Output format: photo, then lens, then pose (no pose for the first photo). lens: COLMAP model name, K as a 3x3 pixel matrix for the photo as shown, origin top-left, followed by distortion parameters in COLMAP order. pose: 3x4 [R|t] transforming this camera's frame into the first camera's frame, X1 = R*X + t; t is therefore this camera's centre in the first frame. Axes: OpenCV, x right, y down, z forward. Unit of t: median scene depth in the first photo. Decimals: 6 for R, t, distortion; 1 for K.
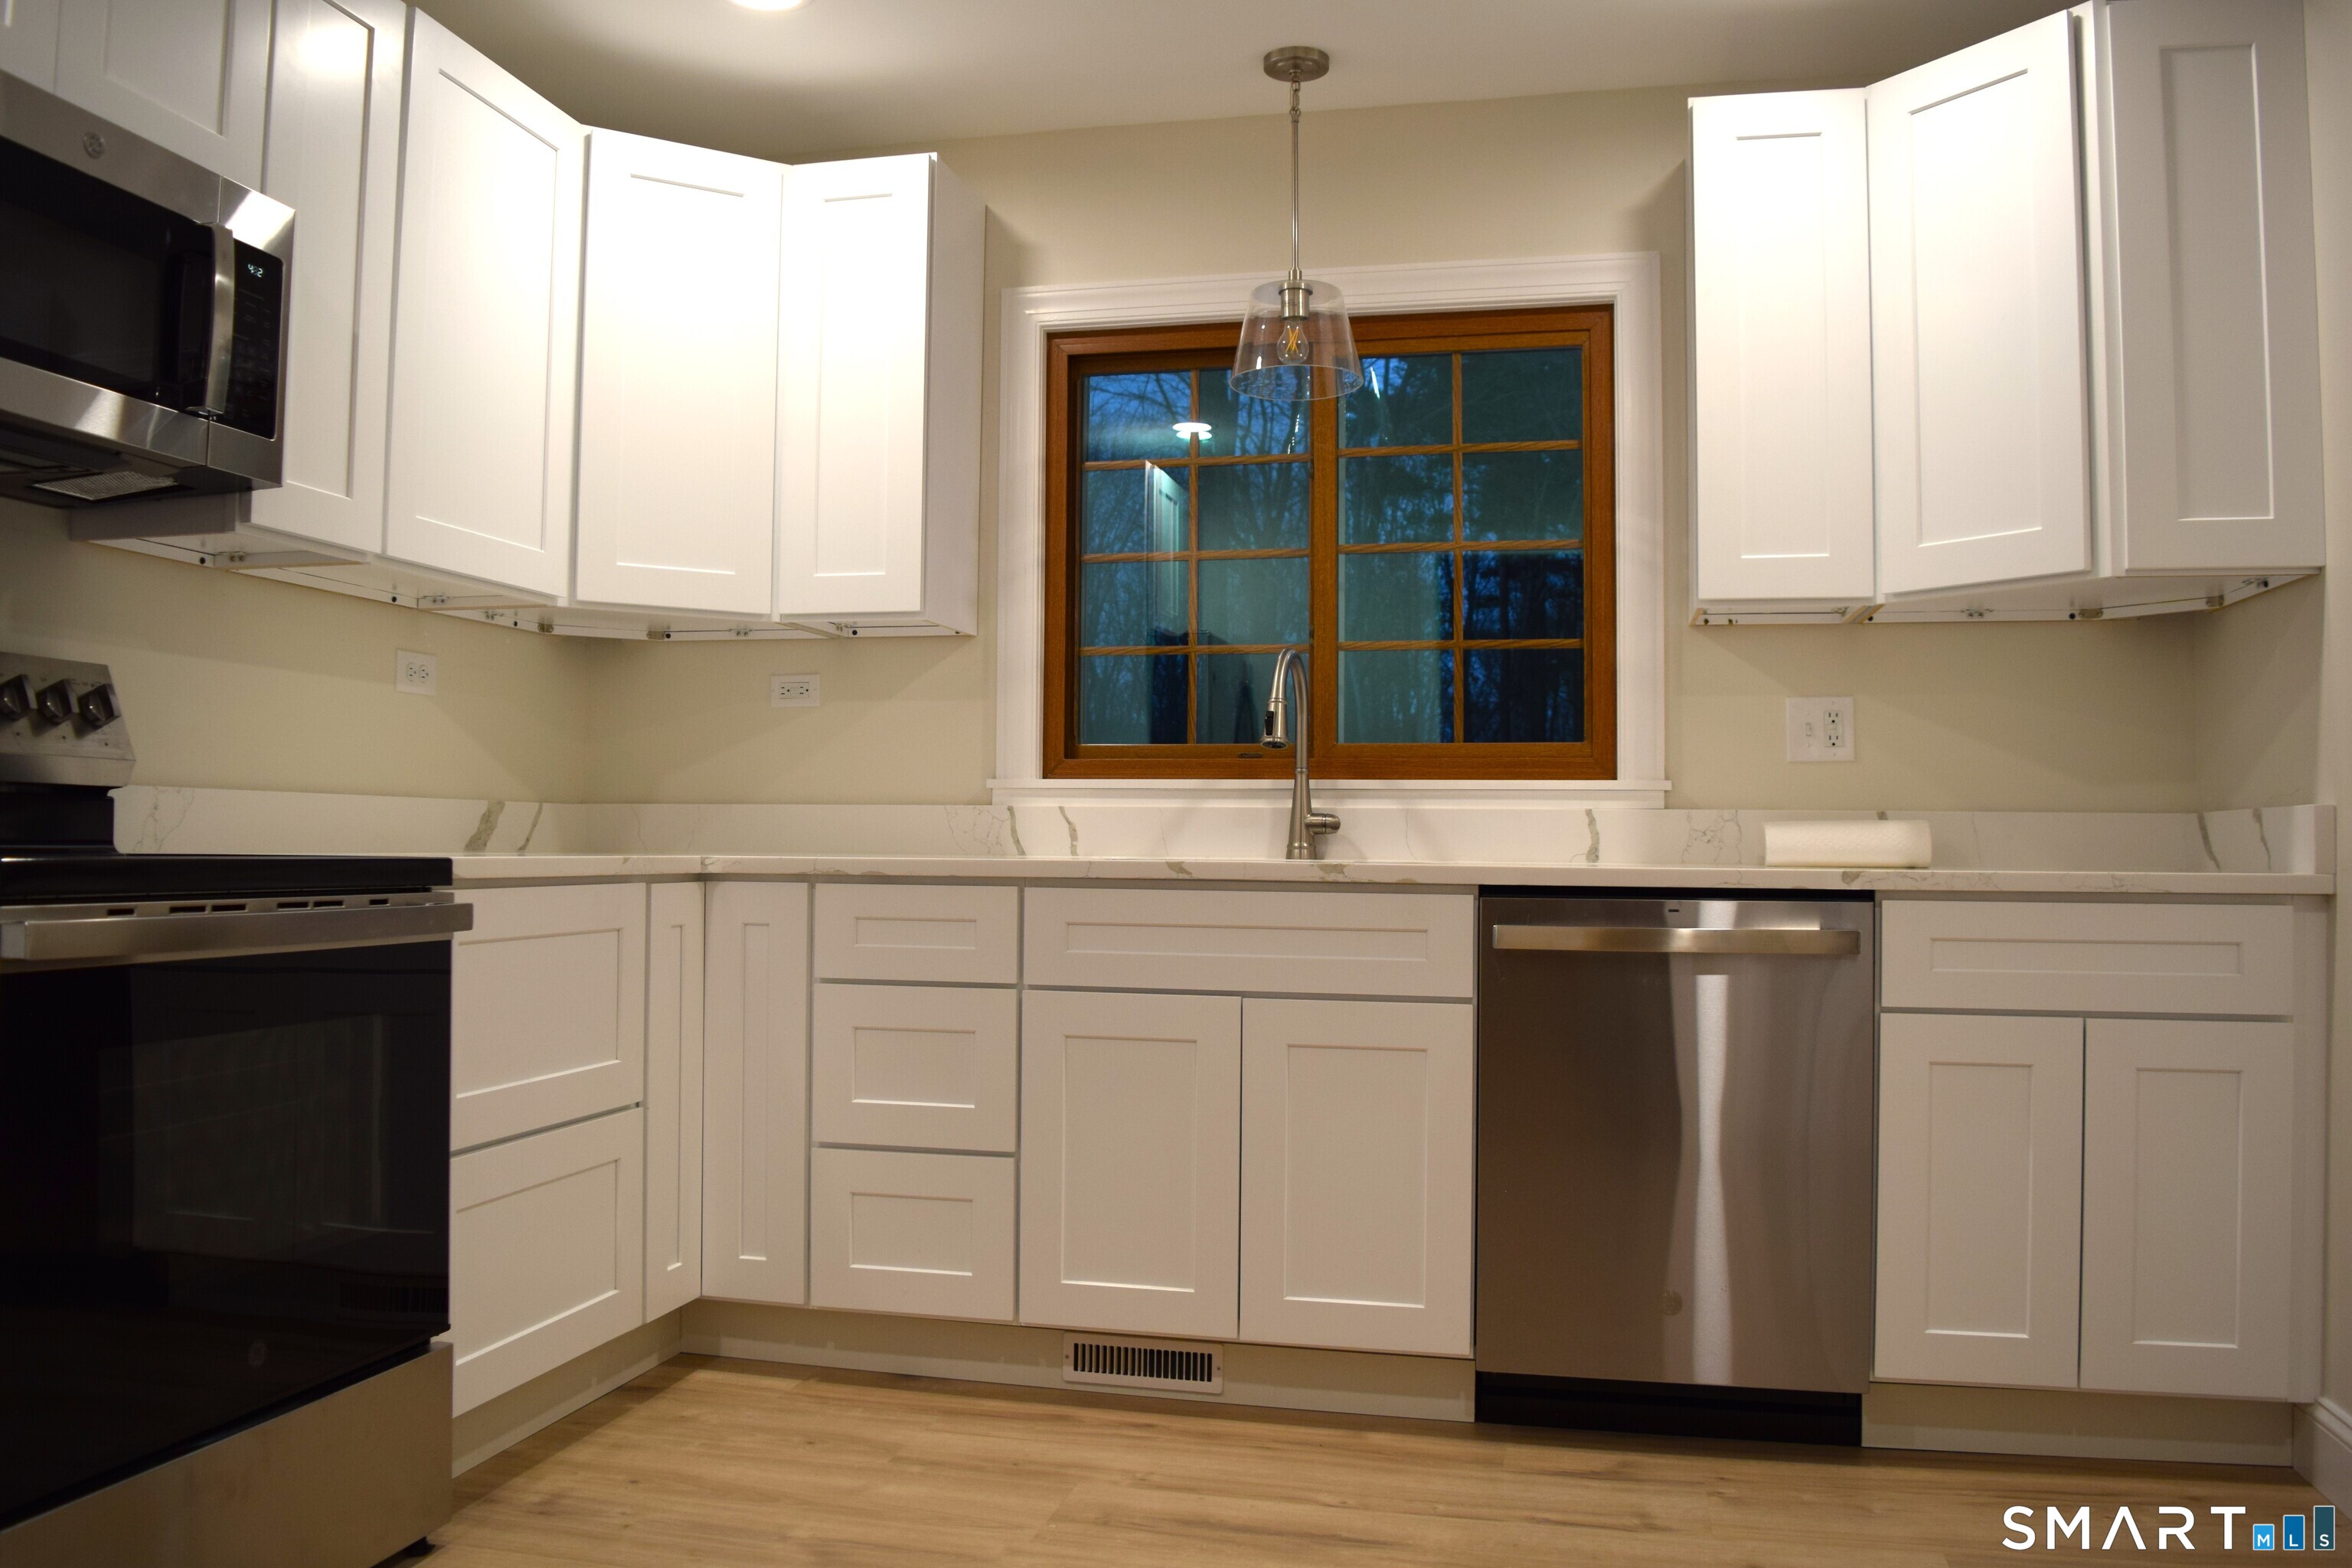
lens RADIAL K [[1842.0, 0, 1162.7], [0, 1842.0, 775.7], [0, 0, 1]] dist [-0.104431, 0.045689]
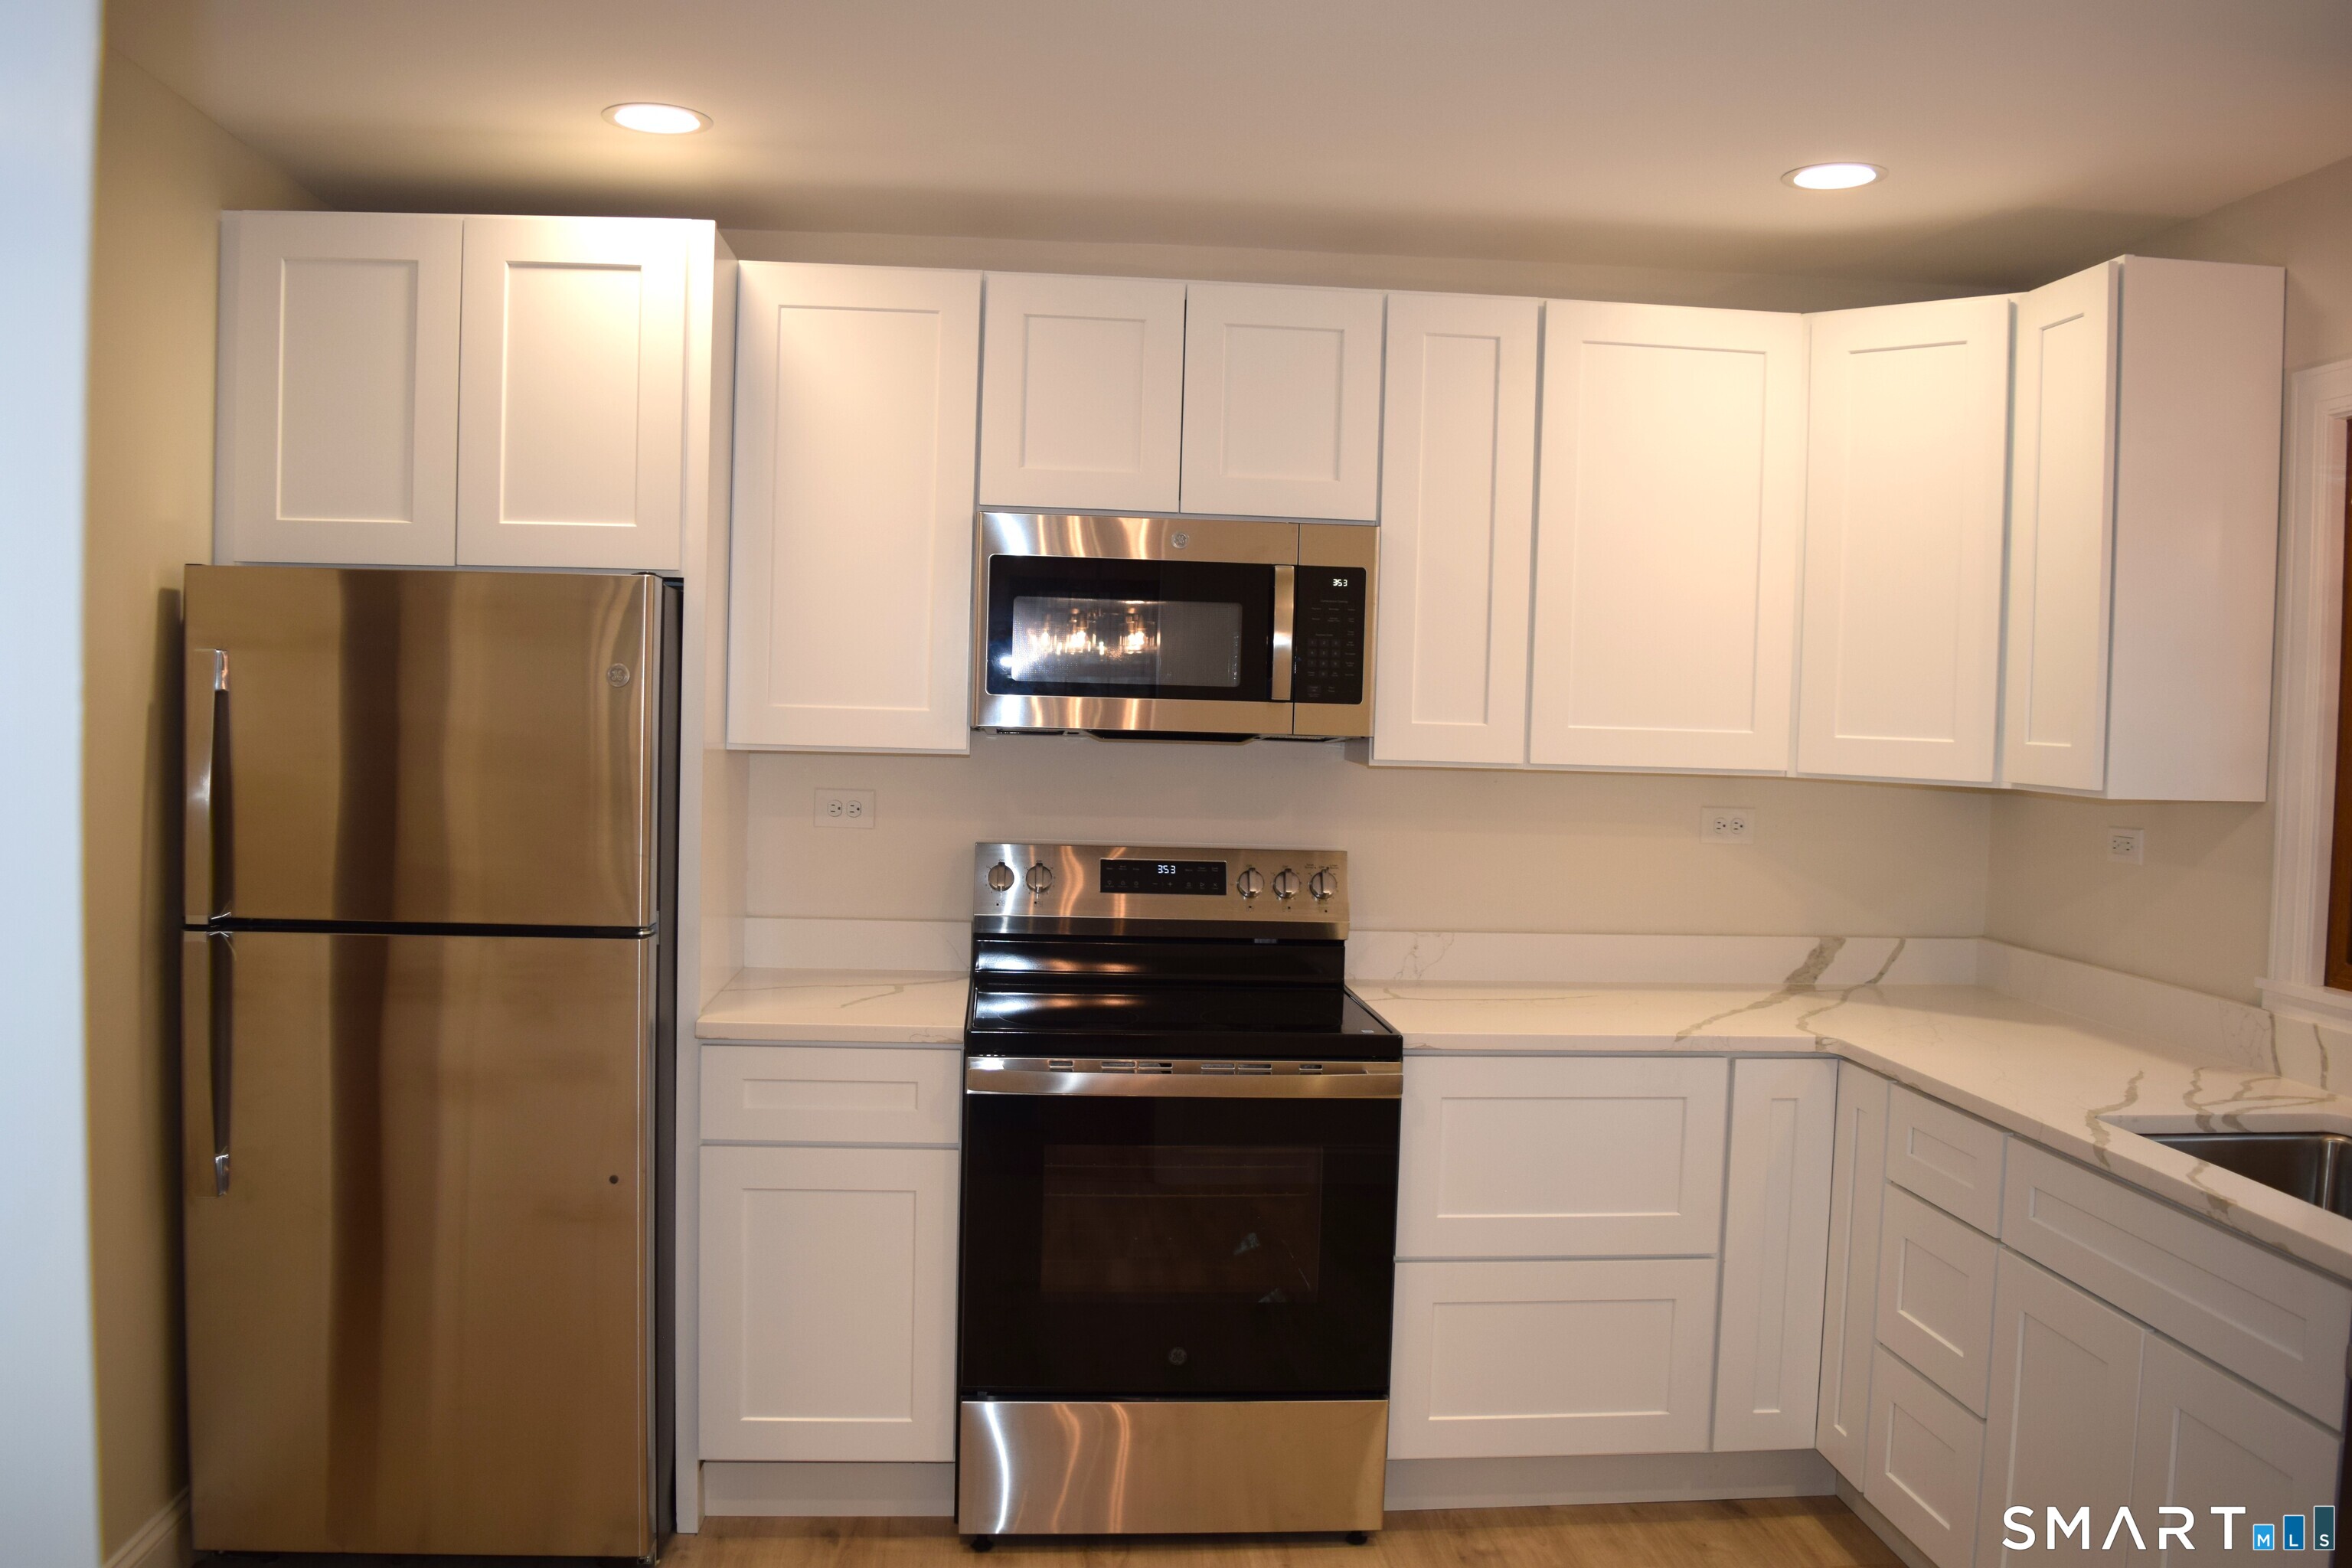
lens RADIAL K [[1842.0, 0, 1162.7], [0, 1842.0, 775.7], [0, 0, 1]] dist [-0.104431, 0.045689]
pose [[0.312834, 0.038951, -0.949009, 0.615519], [0.009265, 0.998986, 0.044057, -0.155550], [0.949763, -0.022575, 0.312156, 0.337441]]
